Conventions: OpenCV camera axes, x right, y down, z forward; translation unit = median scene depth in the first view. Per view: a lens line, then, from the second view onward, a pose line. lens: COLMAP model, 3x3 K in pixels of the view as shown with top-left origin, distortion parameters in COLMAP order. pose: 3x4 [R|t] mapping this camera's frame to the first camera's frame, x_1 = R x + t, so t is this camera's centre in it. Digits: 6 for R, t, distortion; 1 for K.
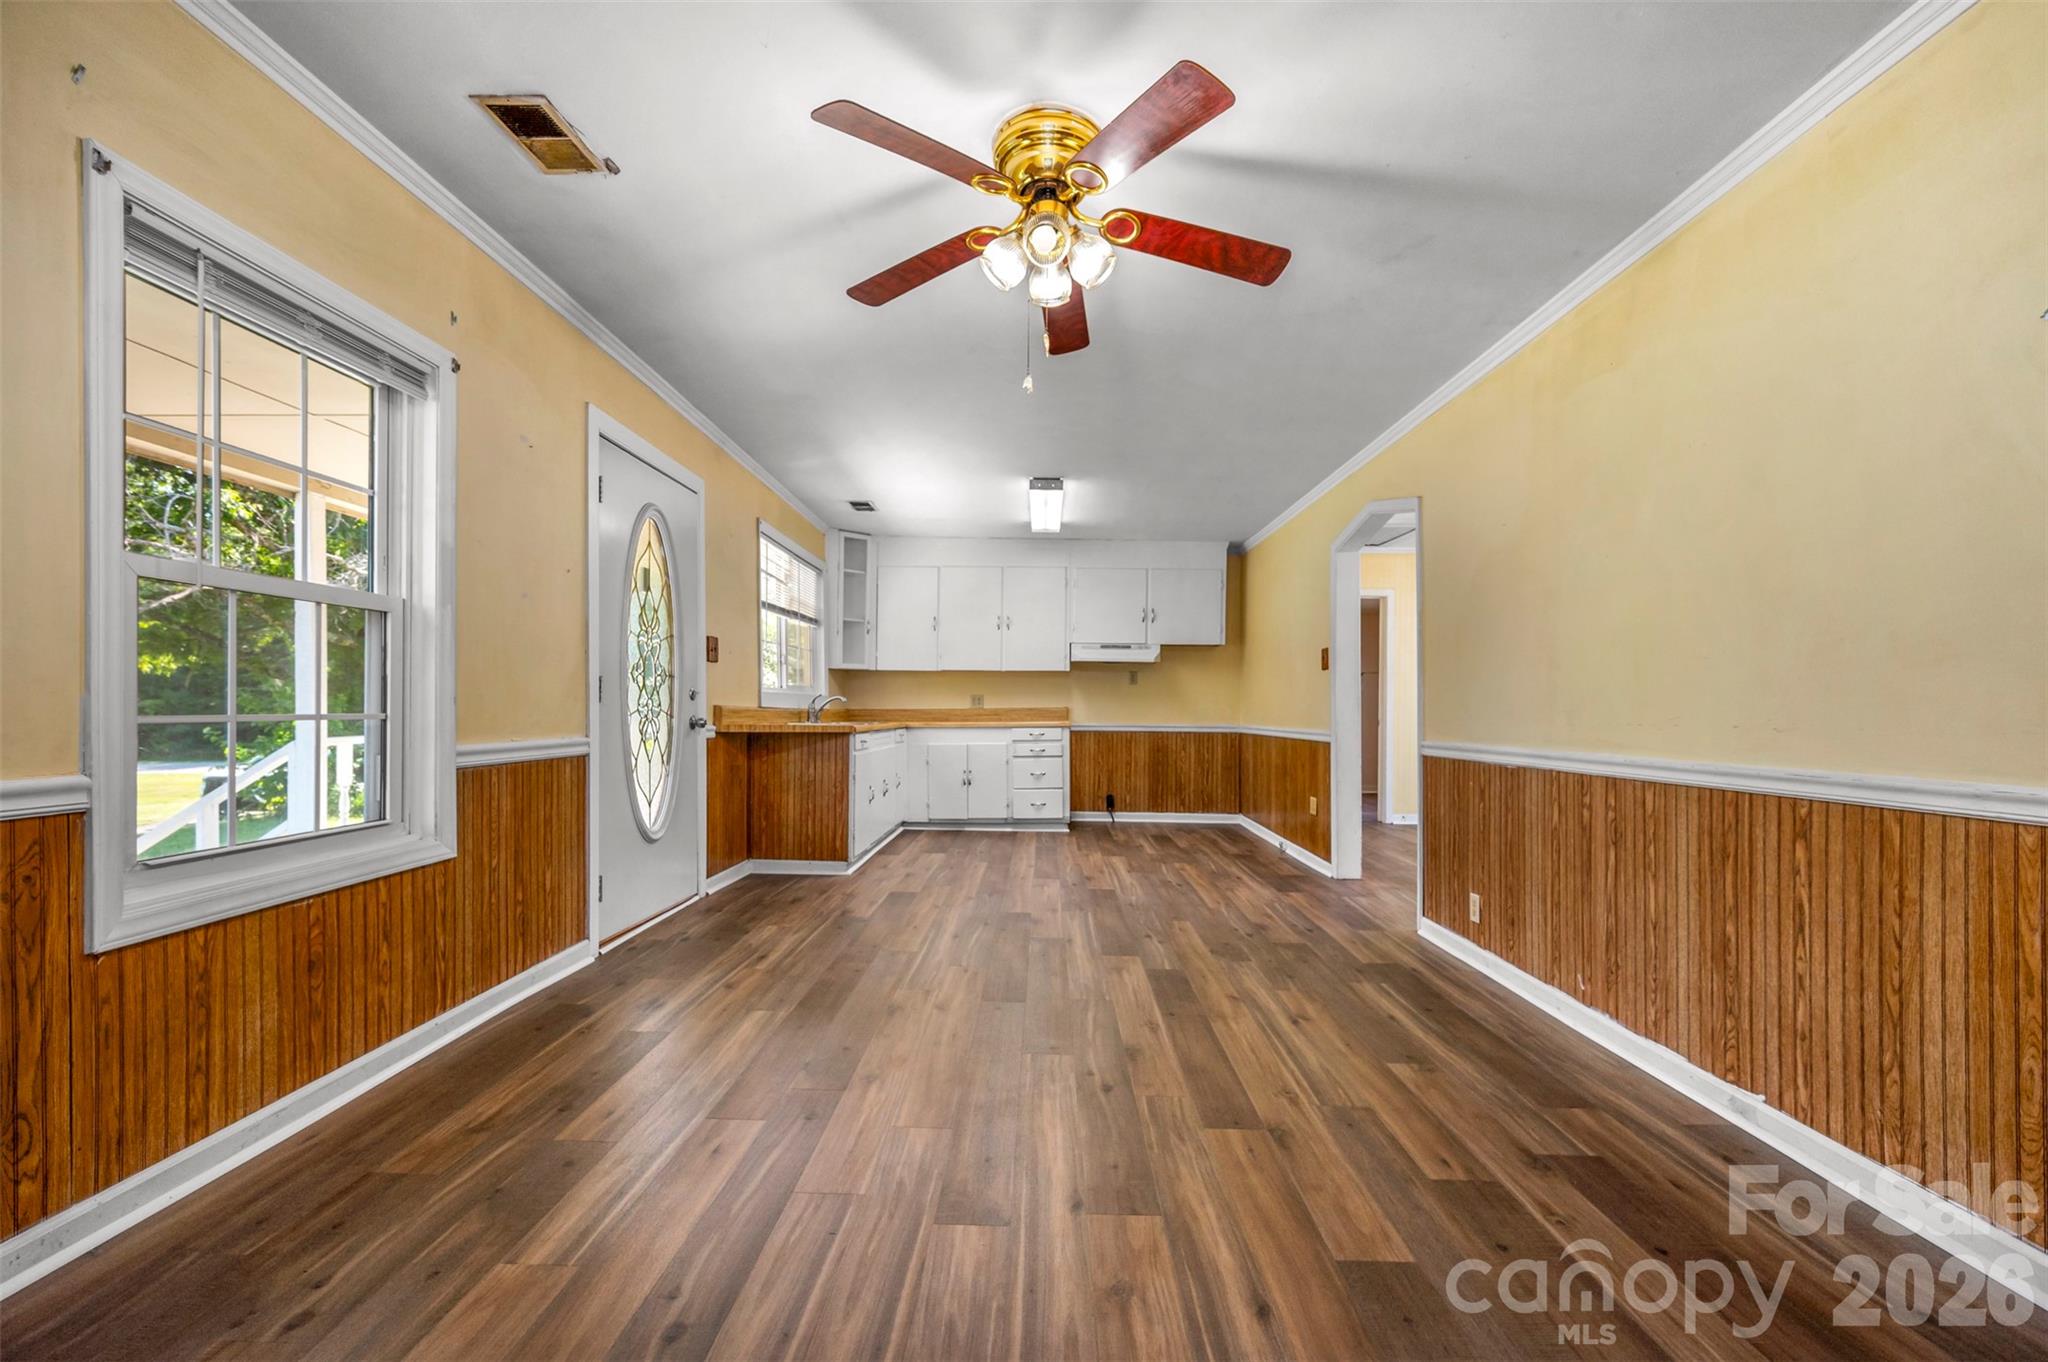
lens RADIAL K [[832.1, 0, 1025.4], [0, 832.1, 696.5], [0, 0, 1]] dist [-0.028168, -0.000146]
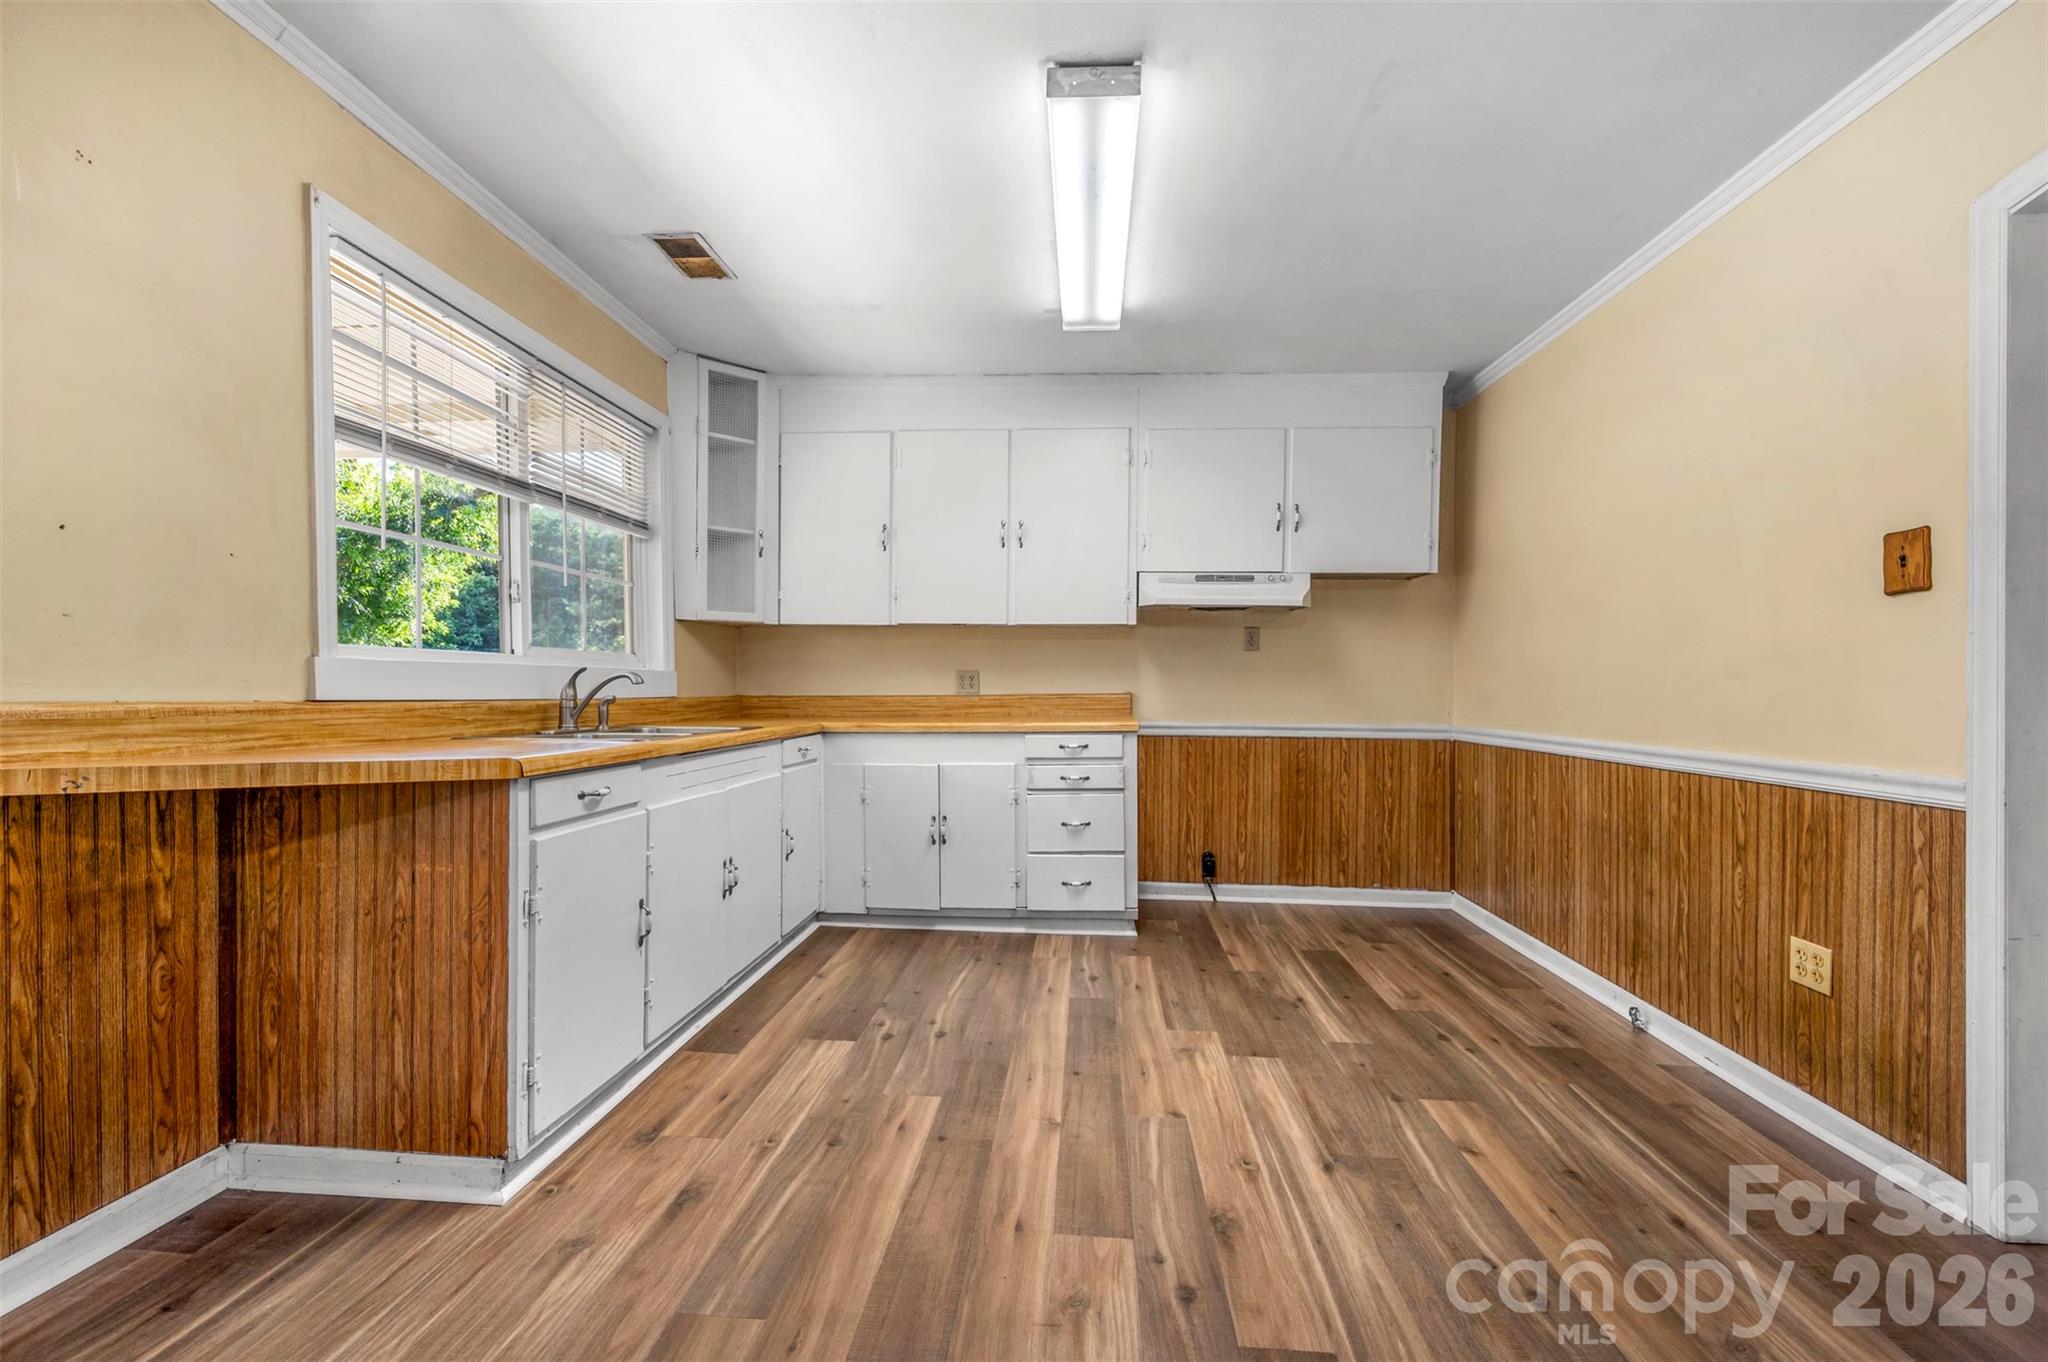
lens RADIAL K [[832.1, 0, 1030.0], [0, 832.1, 686.7], [0, 0, 1]] dist [-0.028168, -0.000146]
pose [[0.998915, 0.000987, -0.046564, 0.010332], [-0.000298, 0.999890, 0.014804, 0.001011], [0.046573, -0.014774, 0.998806, 0.474641]]
